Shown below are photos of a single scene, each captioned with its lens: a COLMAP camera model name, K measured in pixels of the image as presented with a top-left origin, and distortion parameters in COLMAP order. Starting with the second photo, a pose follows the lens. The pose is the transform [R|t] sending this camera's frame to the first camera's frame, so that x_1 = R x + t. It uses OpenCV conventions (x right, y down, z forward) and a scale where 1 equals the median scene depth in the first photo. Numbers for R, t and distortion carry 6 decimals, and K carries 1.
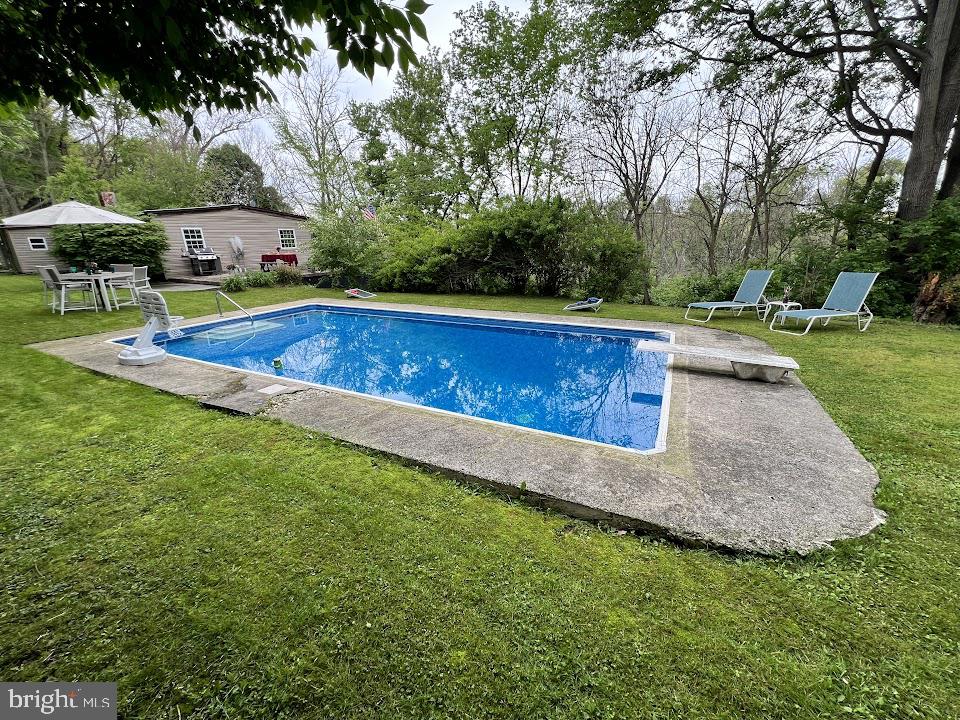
lens RADIAL K [[387.5, 0, 480.0], [0, 387.5, 360.0], [0, 0, 1]] dist [0.001286, -0.000158]
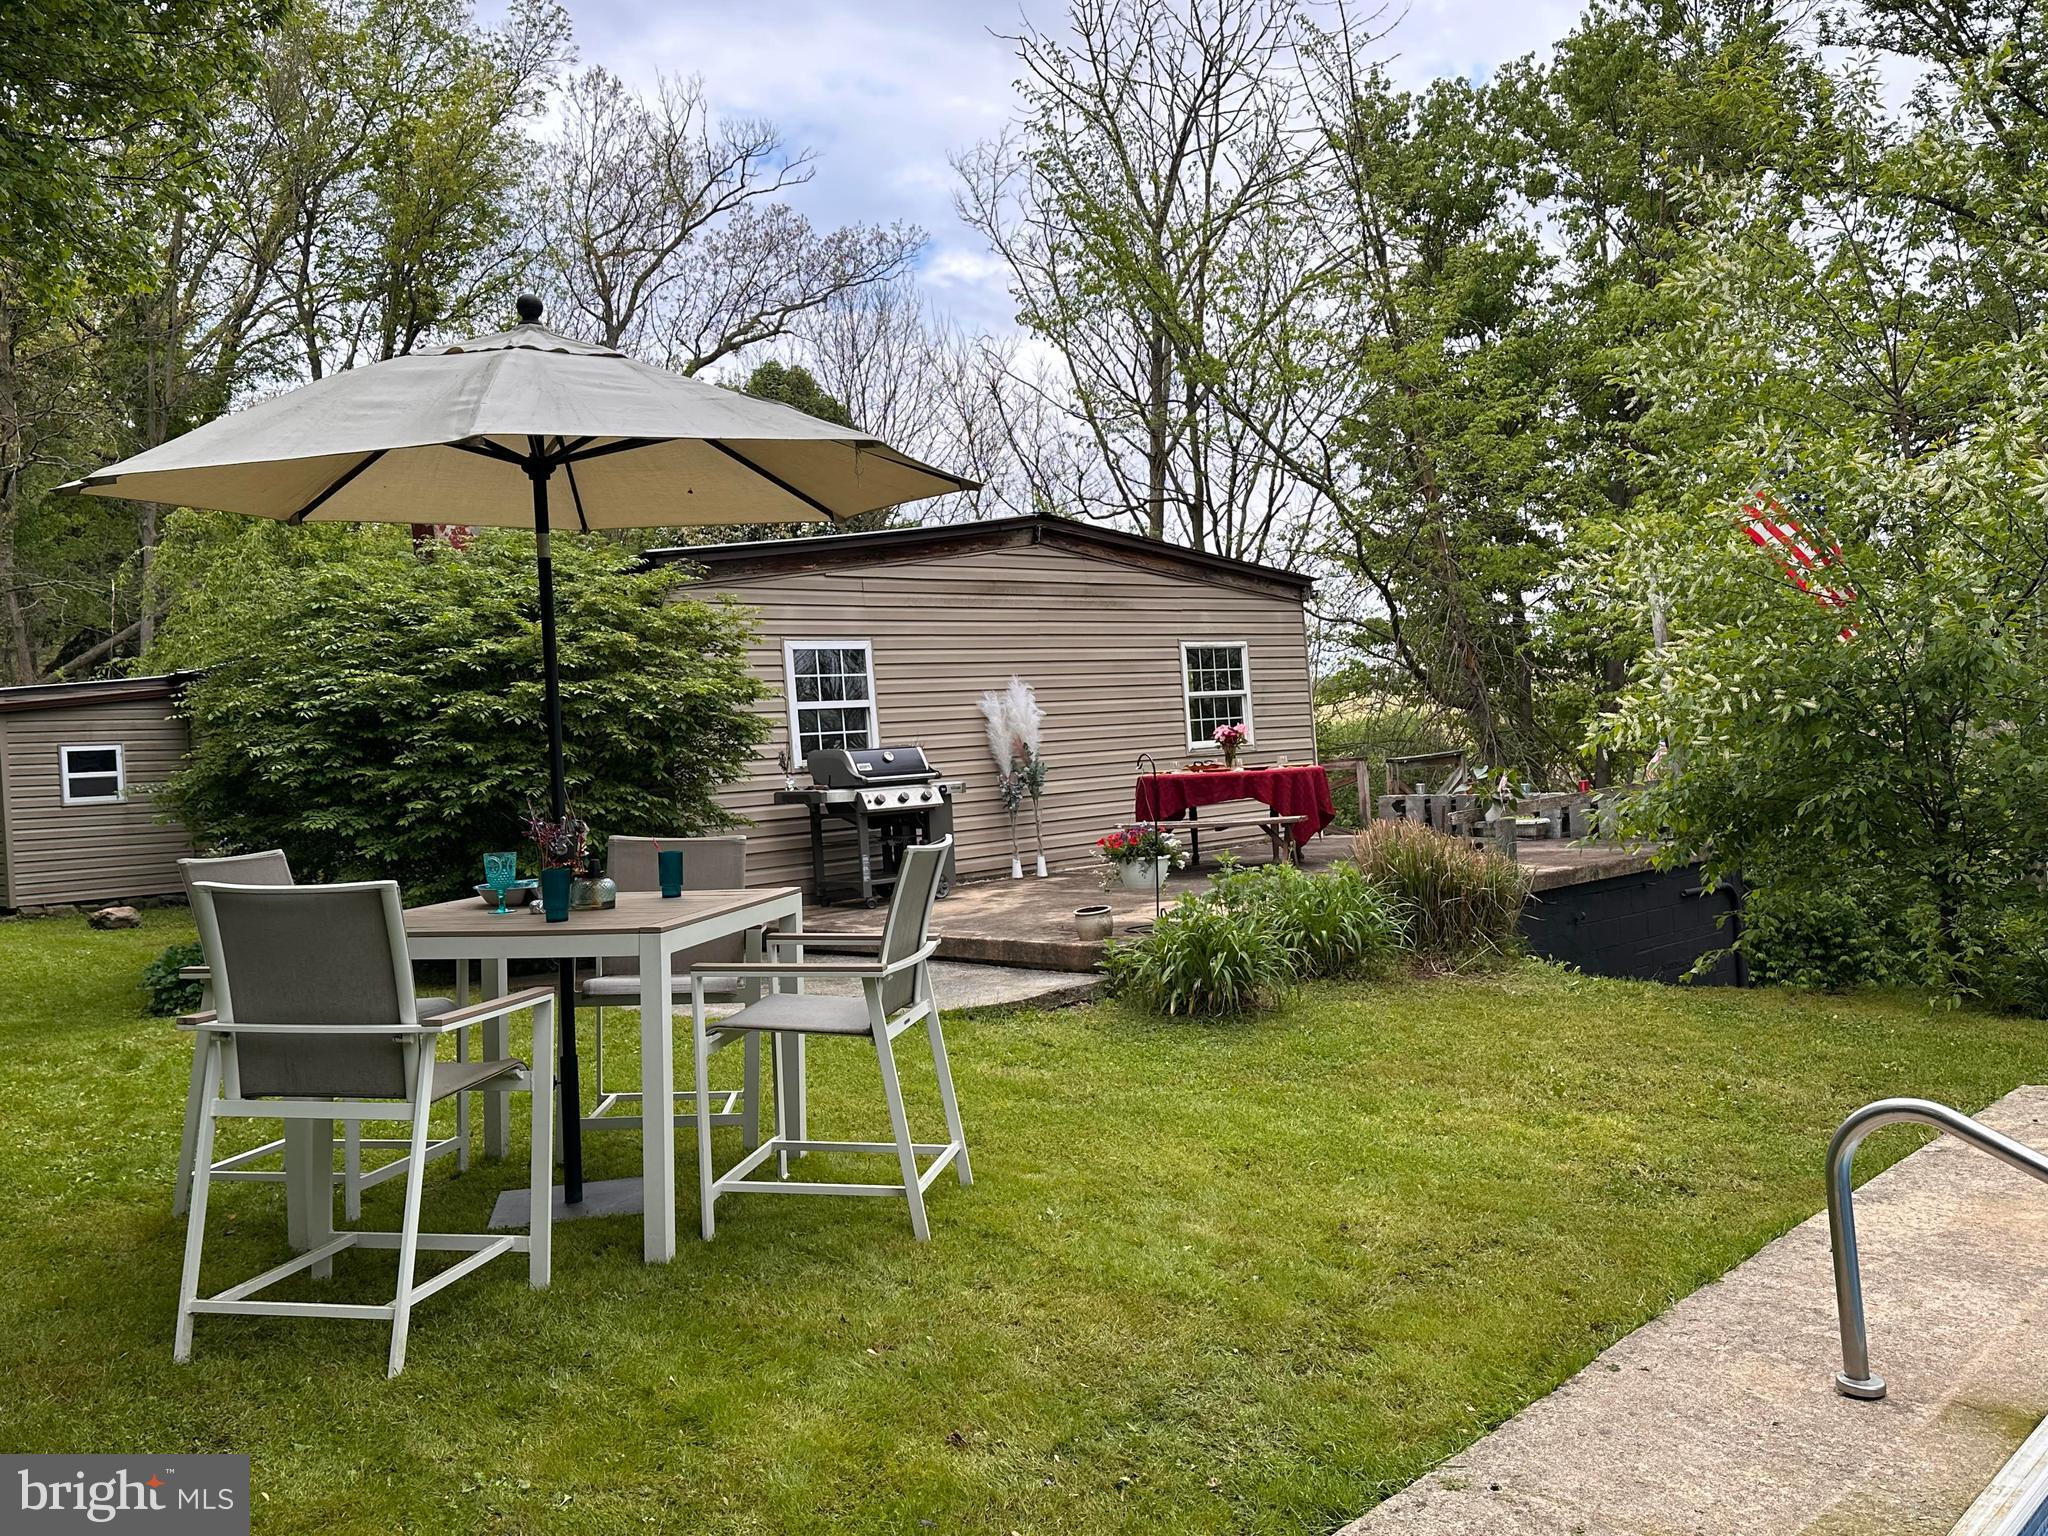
lens RADIAL K [[1679.1, 0, 1024.0], [0, 1679.1, 768.0], [0, 0, 1]] dist [0.089702, 0.000525]
pose [[0.951114, -0.040152, -0.306217, -0.423546], [-0.047856, 0.960375, -0.274570, -0.077208], [0.305108, 0.275802, 0.911506, 0.339449]]
